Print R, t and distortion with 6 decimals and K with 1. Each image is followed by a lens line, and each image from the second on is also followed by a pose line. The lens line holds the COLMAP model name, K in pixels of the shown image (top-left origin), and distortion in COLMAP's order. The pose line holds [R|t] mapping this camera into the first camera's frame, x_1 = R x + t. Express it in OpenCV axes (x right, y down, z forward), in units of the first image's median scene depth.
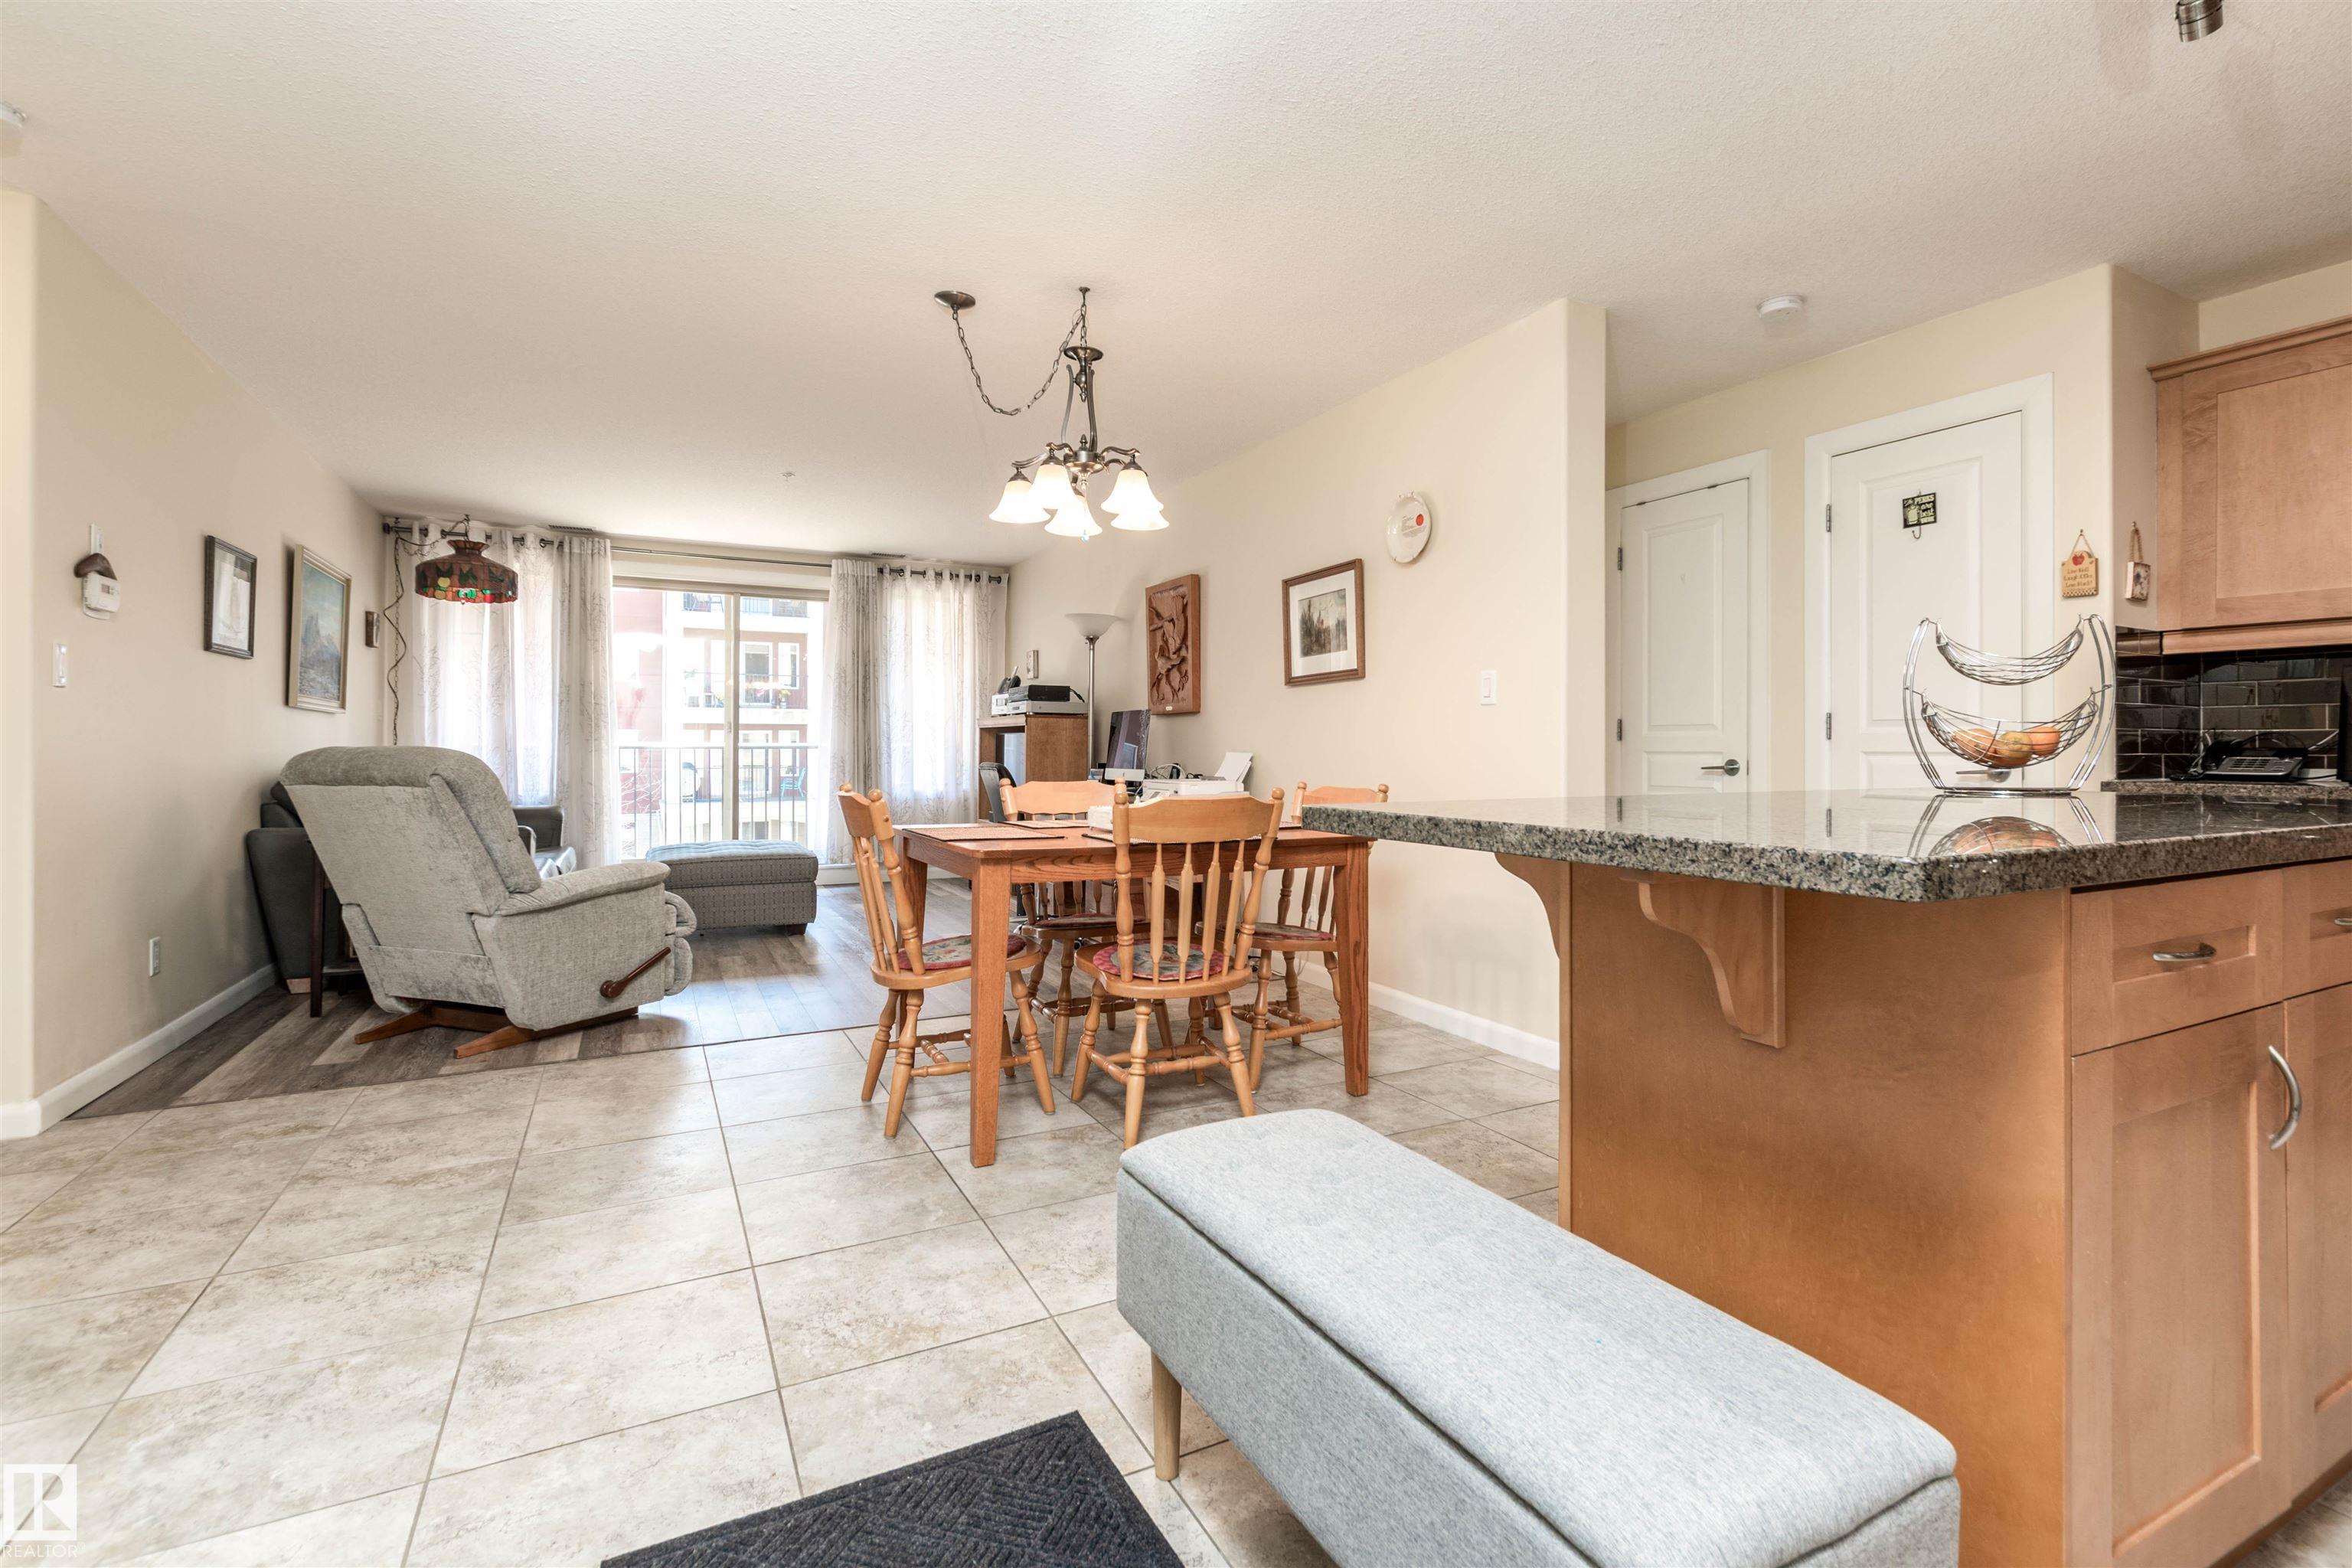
lens RADIAL K [[1108.3, 0, 1240.4], [0, 1108.3, 740.4], [0, 0, 1]] dist [0.012570, -0.001981]
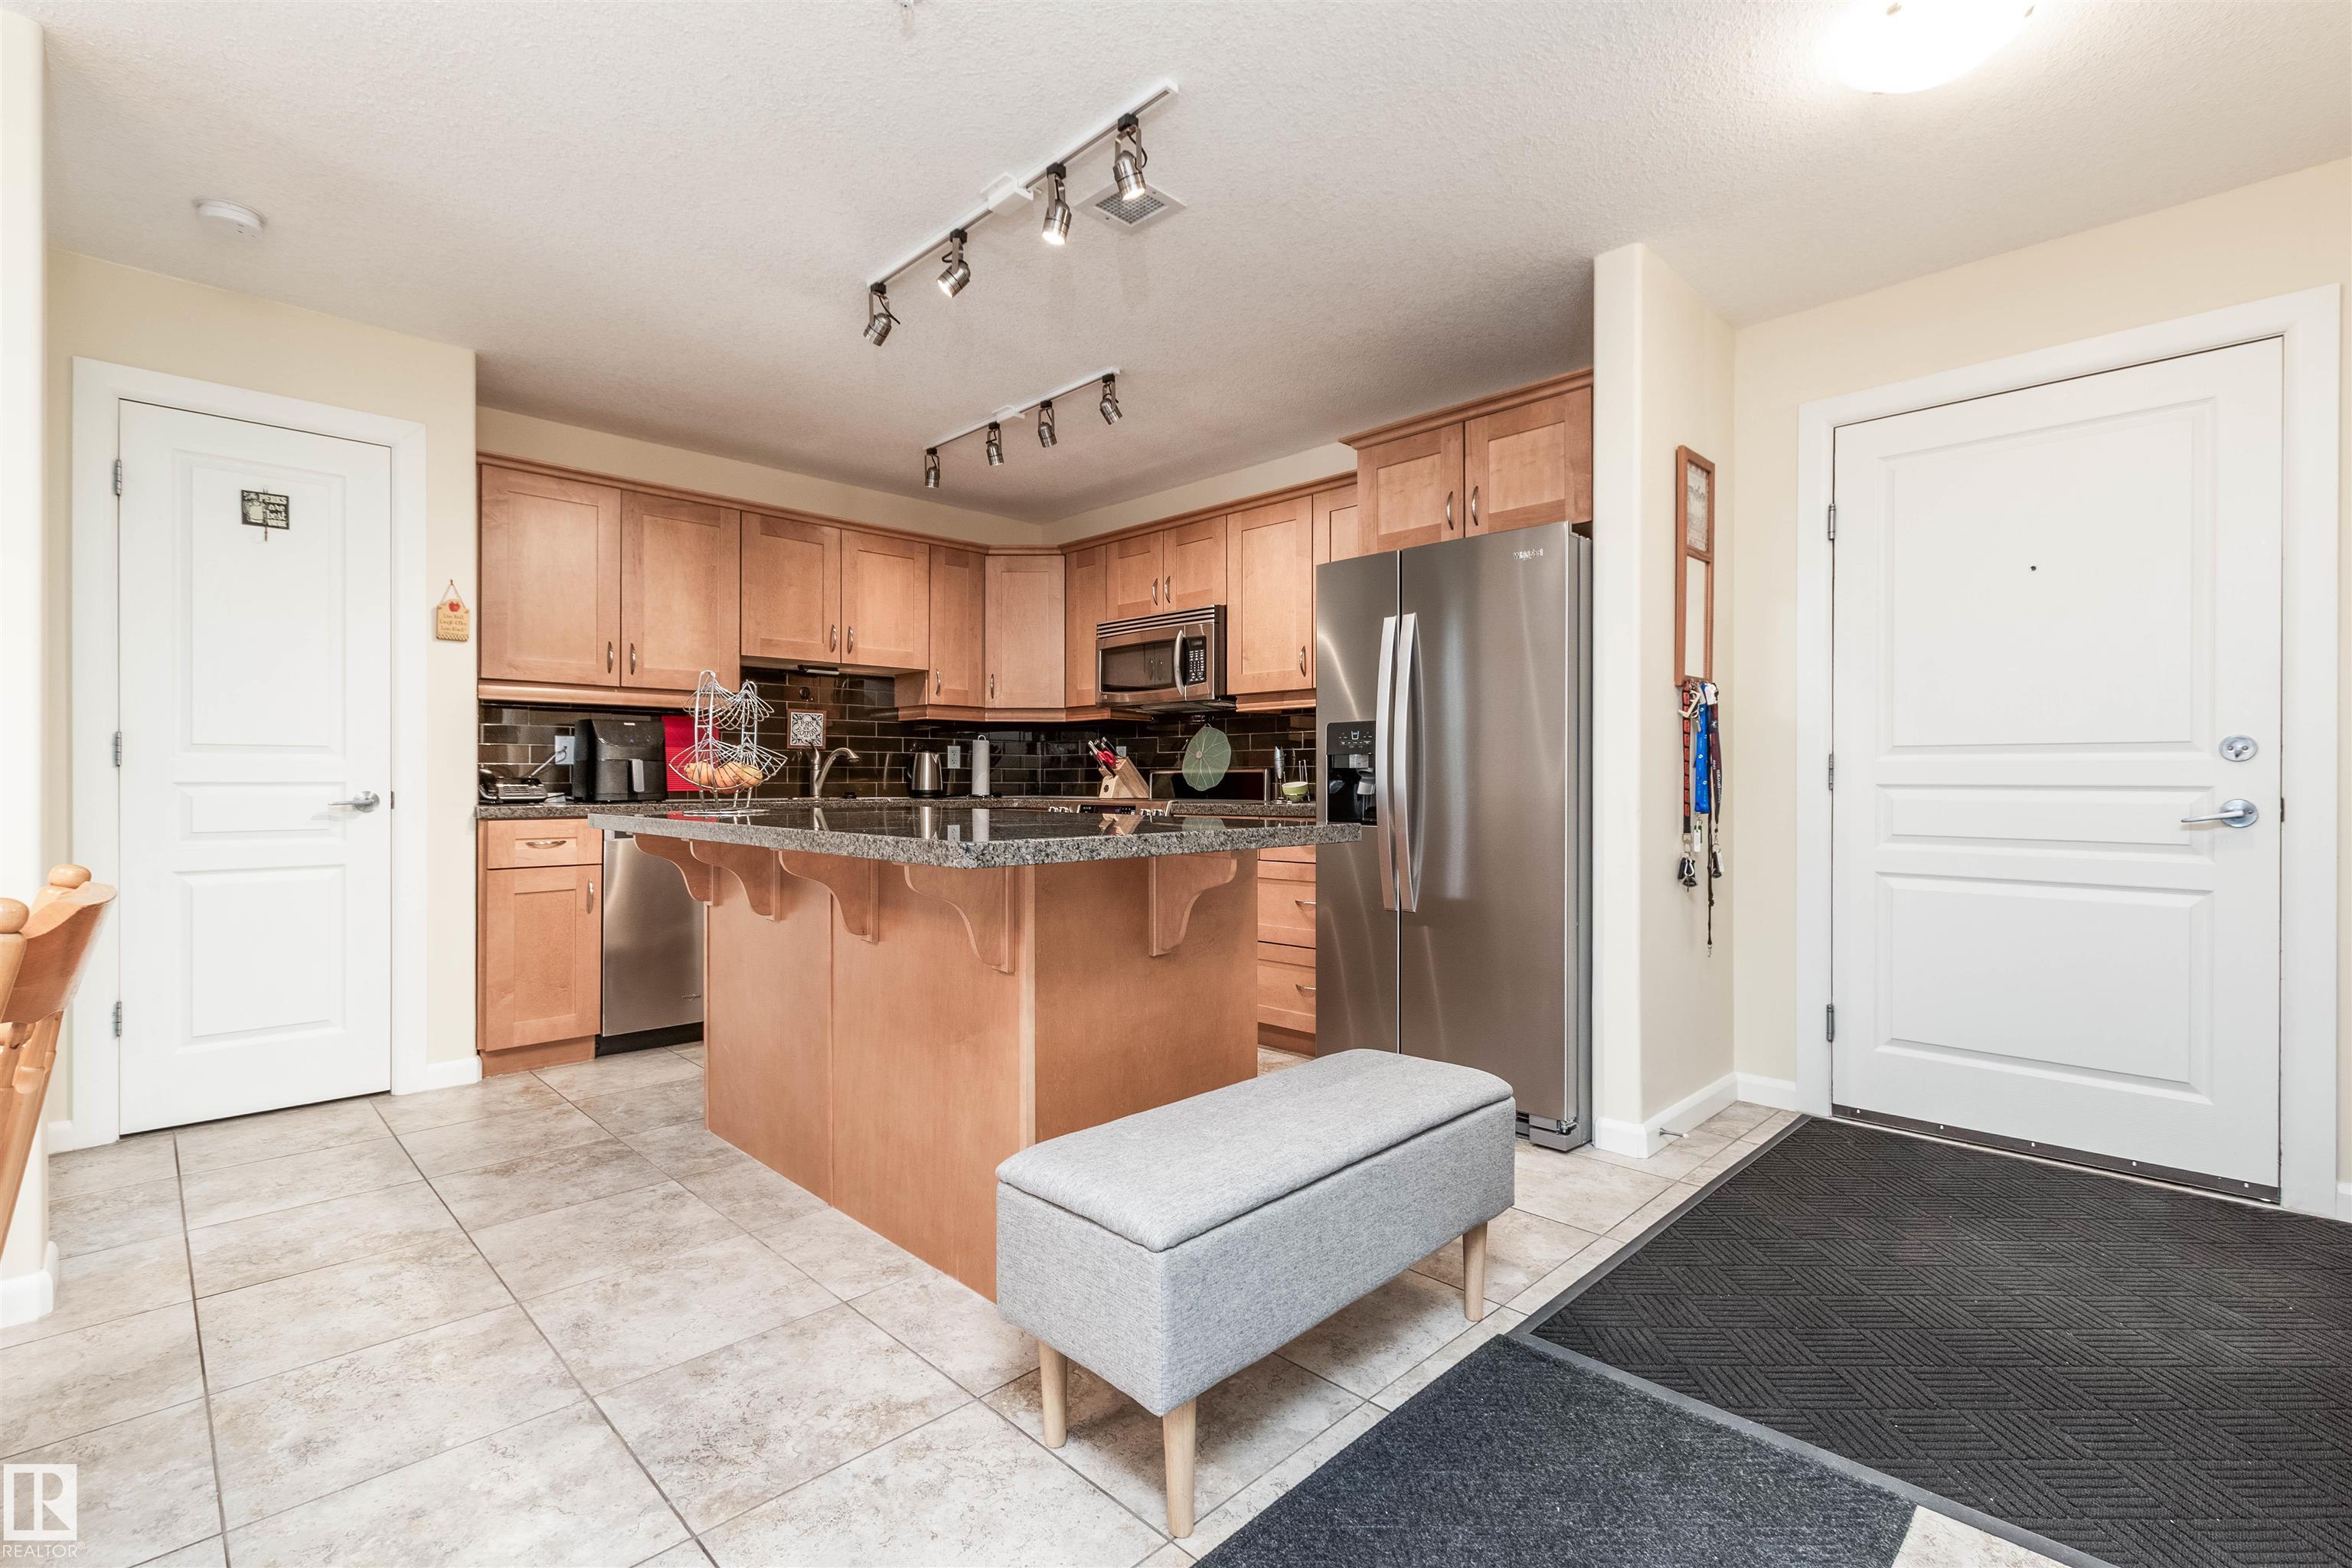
lens RADIAL K [[1045.8, 0, 1161.4], [0, 1045.8, 787.2], [0, 0, 1]] dist [0.008899, -0.003951]
pose [[-0.271564, -0.007388, 0.962392, -0.390249], [-0.005621, 0.999966, 0.006090, 0.005446], [-0.962404, -0.003756, -0.271596, 0.536047]]
